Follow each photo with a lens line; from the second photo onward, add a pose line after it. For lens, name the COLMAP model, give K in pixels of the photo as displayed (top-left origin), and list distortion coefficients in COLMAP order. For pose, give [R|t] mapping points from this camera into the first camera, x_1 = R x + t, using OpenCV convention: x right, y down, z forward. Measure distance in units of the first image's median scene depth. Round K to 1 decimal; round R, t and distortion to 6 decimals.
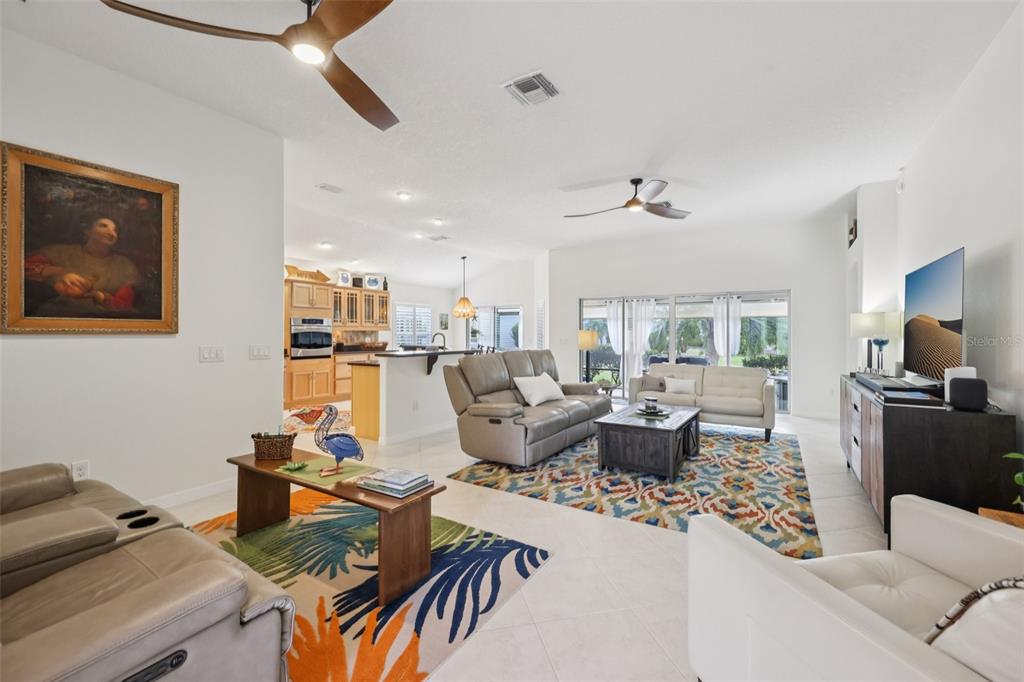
lens RADIAL K [[426.8, 0, 516.1], [0, 426.8, 332.6], [0, 0, 1]] dist [0.000776, -0.000273]
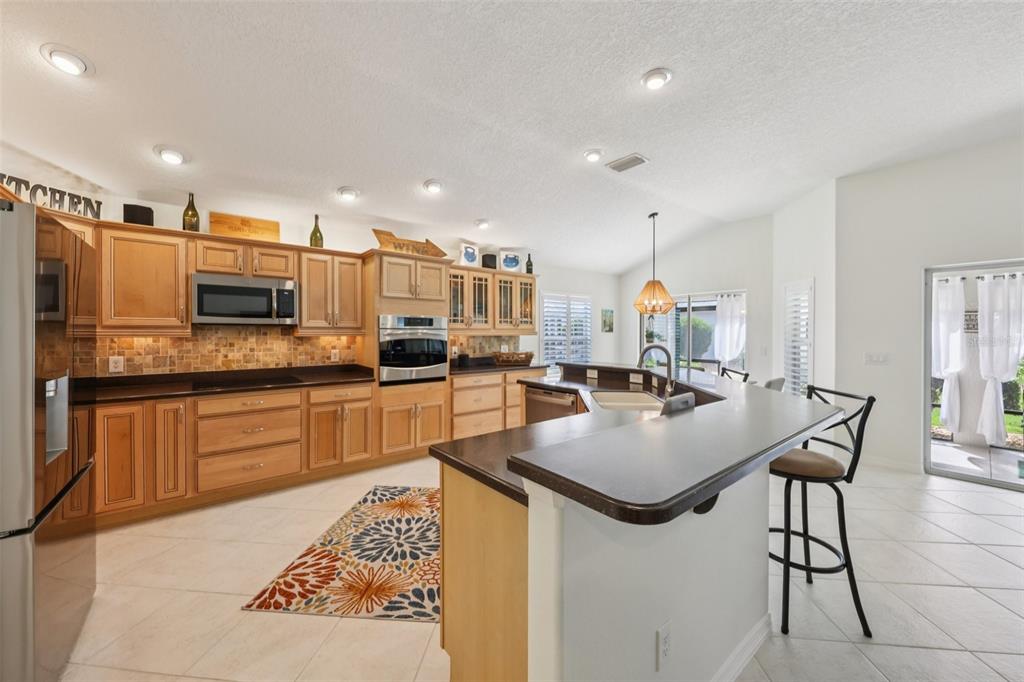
lens RADIAL K [[387.1, 0, 514.9], [0, 387.1, 334.4], [0, 0, 1]] dist [-0.000103, -0.000088]
pose [[0.948053, 0.003124, -0.318096, -0.162063], [-0.000639, 0.999968, 0.007916, -0.012234], [0.318110, -0.007302, 0.948026, 0.502338]]
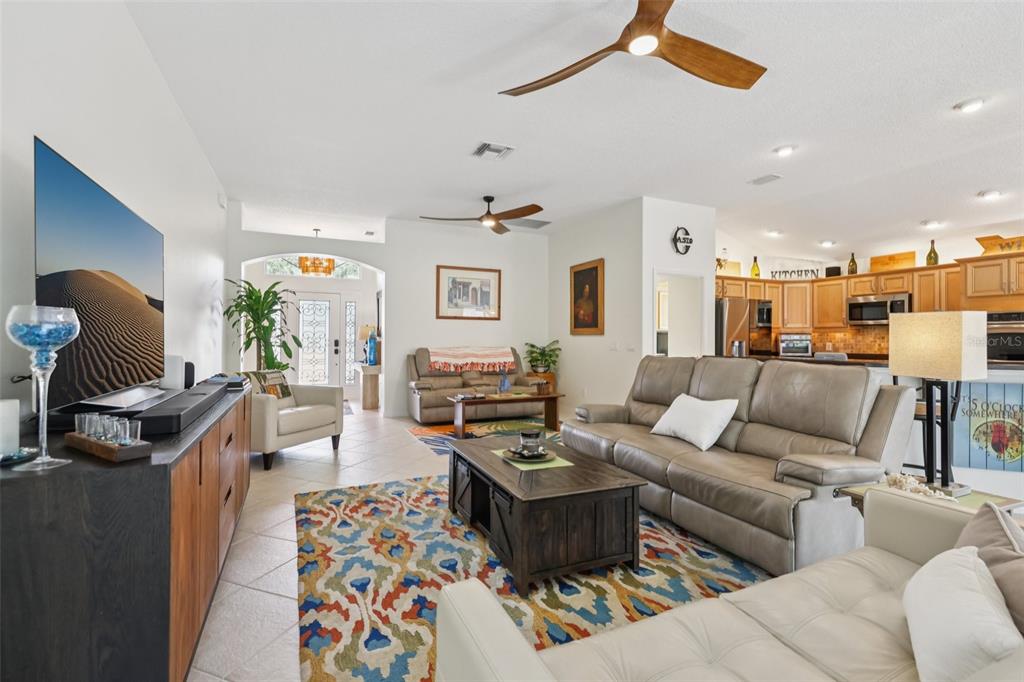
lens RADIAL K [[466.3, 0, 510.4], [0, 466.3, 339.0], [0, 0, 1]] dist [0.002205, 0.000056]
pose [[-0.551160, -0.006004, -0.834378, 0.483721], [-0.004699, 0.999981, -0.004092, 0.012619], [0.834387, 0.001665, -0.551177, 0.728847]]
